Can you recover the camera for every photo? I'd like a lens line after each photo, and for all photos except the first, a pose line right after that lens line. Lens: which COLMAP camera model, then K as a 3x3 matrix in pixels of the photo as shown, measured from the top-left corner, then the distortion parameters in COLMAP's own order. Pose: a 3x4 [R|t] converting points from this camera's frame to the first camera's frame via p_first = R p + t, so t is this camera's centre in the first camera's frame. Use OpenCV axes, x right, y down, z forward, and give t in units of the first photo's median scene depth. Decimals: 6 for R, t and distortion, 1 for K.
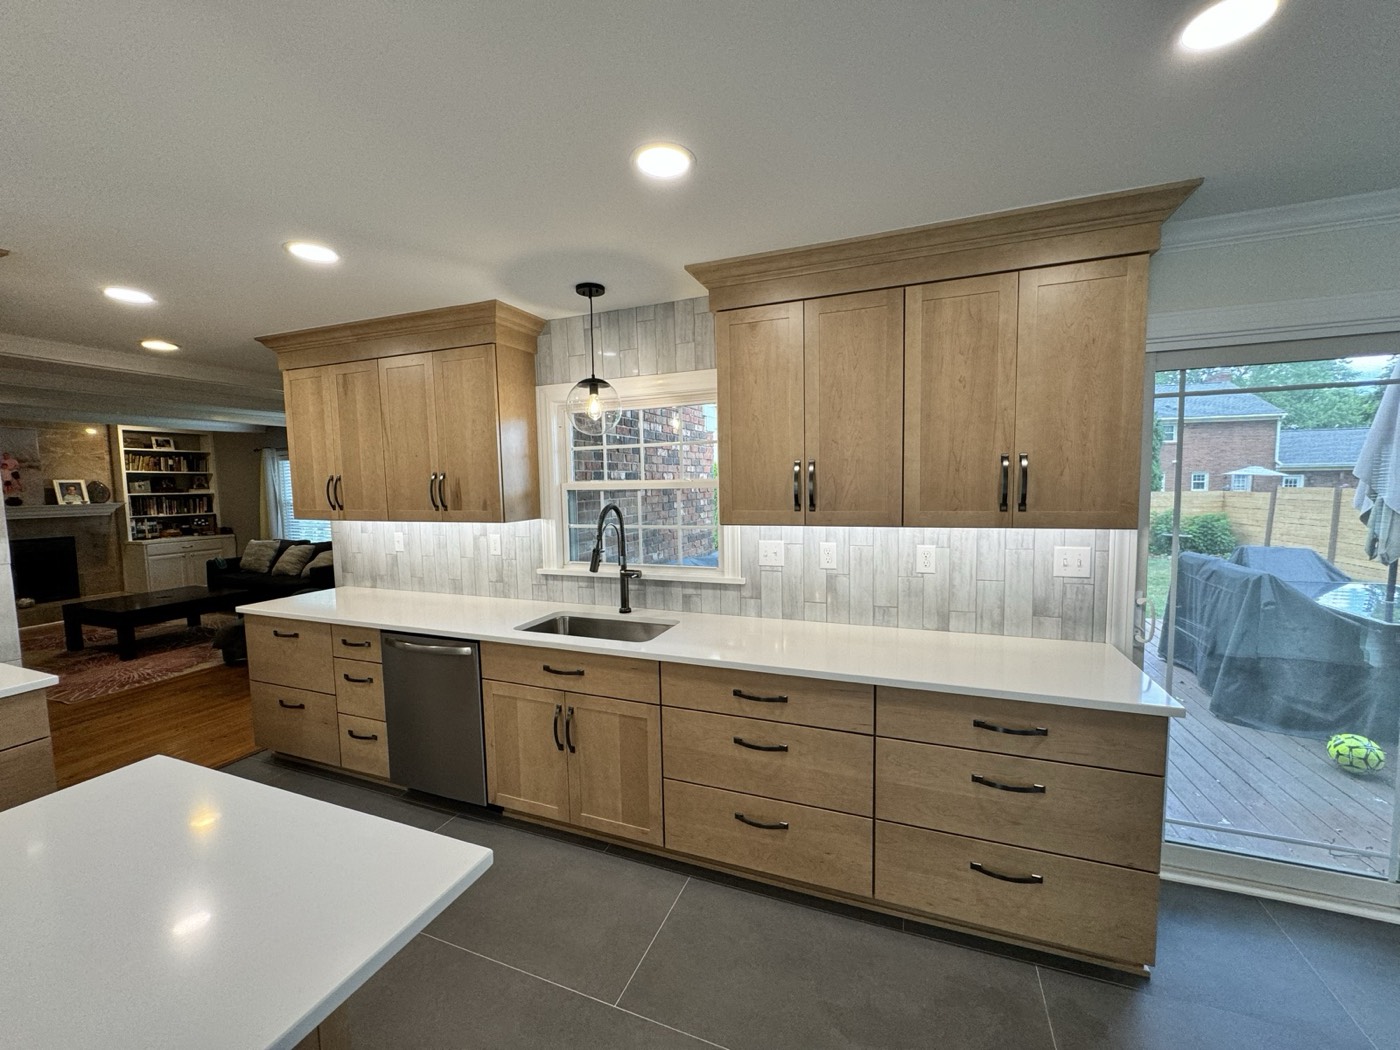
lens RADIAL K [[556.4, 0, 700.0], [0, 556.4, 525.0], [0, 0, 1]] dist [-0.000579, -0.000080]
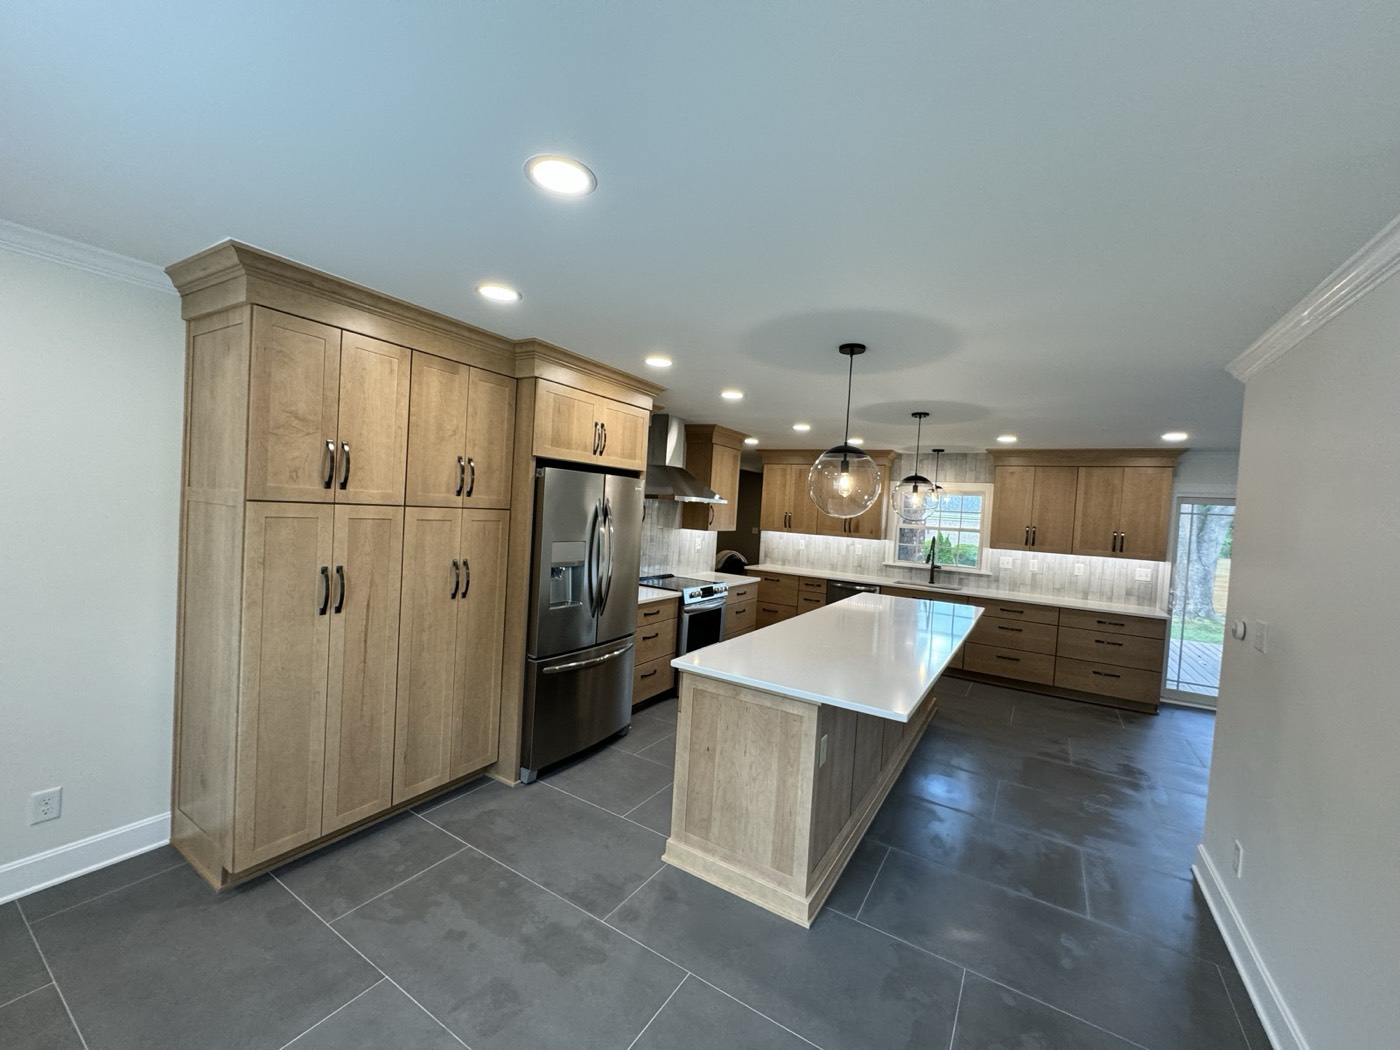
lens RADIAL K [[565.1, 0, 700.0], [0, 565.1, 525.0], [0, 0, 1]] dist [0.006583, 0.000062]
pose [[0.982998, 0.081758, -0.164411, -0.868154], [-0.090324, 0.994881, -0.045305, 0.134139], [0.159866, 0.059385, 0.985351, -1.796022]]
